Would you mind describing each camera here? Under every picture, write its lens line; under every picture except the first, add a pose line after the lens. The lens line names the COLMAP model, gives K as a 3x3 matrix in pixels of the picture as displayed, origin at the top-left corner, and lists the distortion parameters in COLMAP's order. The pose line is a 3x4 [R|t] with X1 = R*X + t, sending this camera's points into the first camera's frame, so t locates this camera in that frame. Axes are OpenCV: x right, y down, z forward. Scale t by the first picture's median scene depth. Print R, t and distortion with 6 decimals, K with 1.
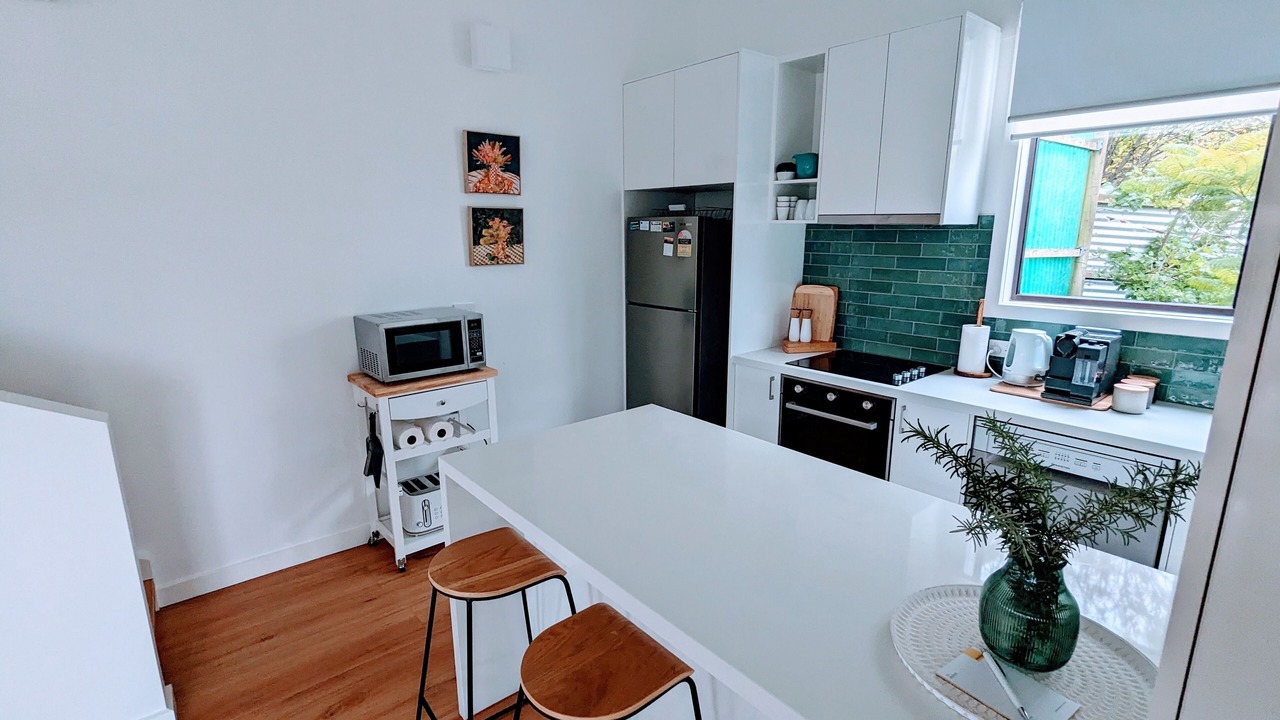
lens RADIAL K [[602.5, 0, 634.2], [0, 602.5, 367.0], [0, 0, 1]] dist [0.003936, 0.000383]
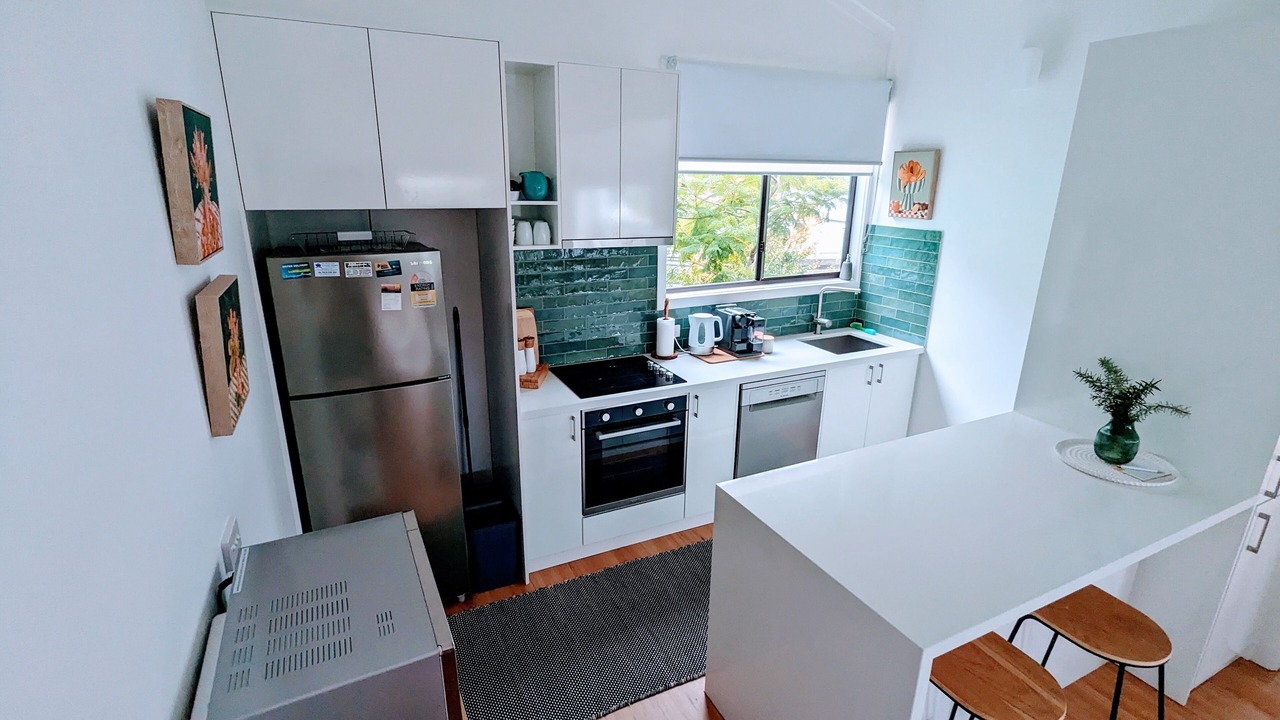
lens RADIAL K [[602.5, 0, 635.8], [0, 602.5, 359.4], [0, 0, 1]] dist [0.003936, 0.000383]
pose [[0.232044, -0.279251, 0.931759, -0.604171], [0.206710, 0.950182, 0.233294, -0.271941], [-0.950487, 0.138470, 0.278208, 0.658302]]
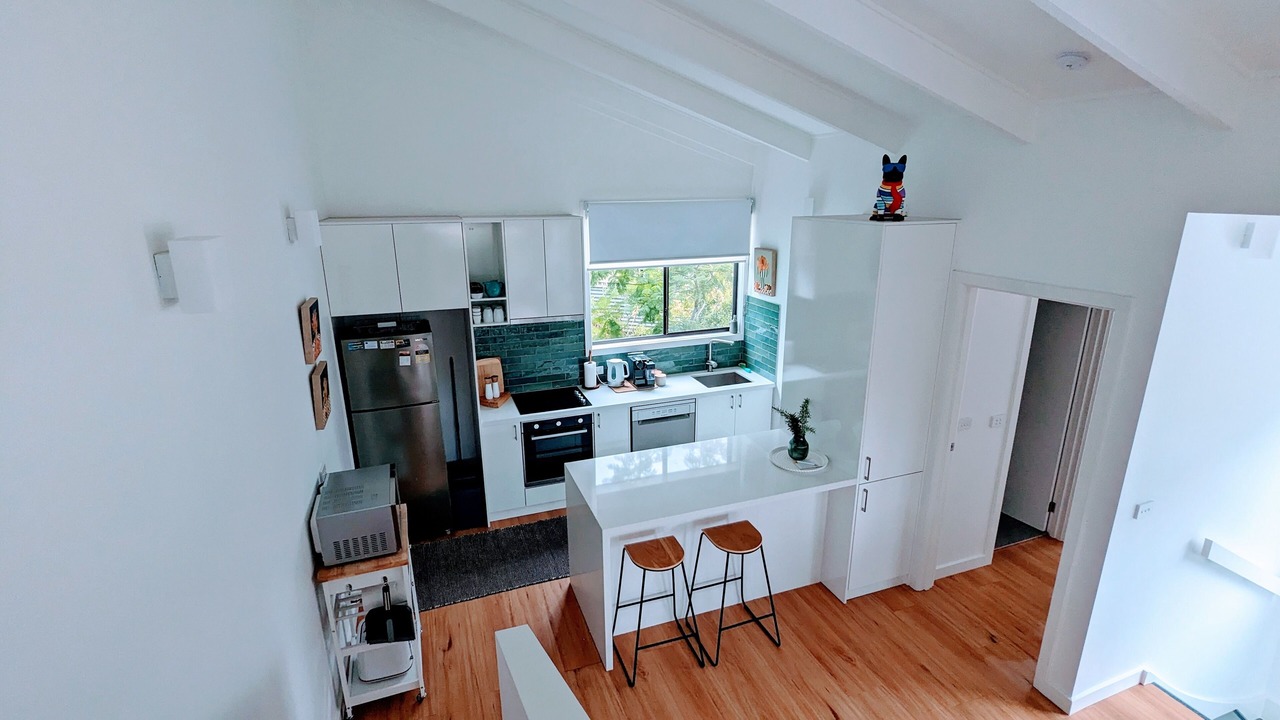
lens RADIAL K [[602.5, 0, 636.7], [0, 602.5, 360.7], [0, 0, 1]] dist [0.003936, 0.000383]
pose [[0.333503, -0.262737, 0.905398, -1.046890], [0.216225, 0.956097, 0.197803, -0.391092], [-0.917618, 0.129802, 0.375671, 0.119463]]
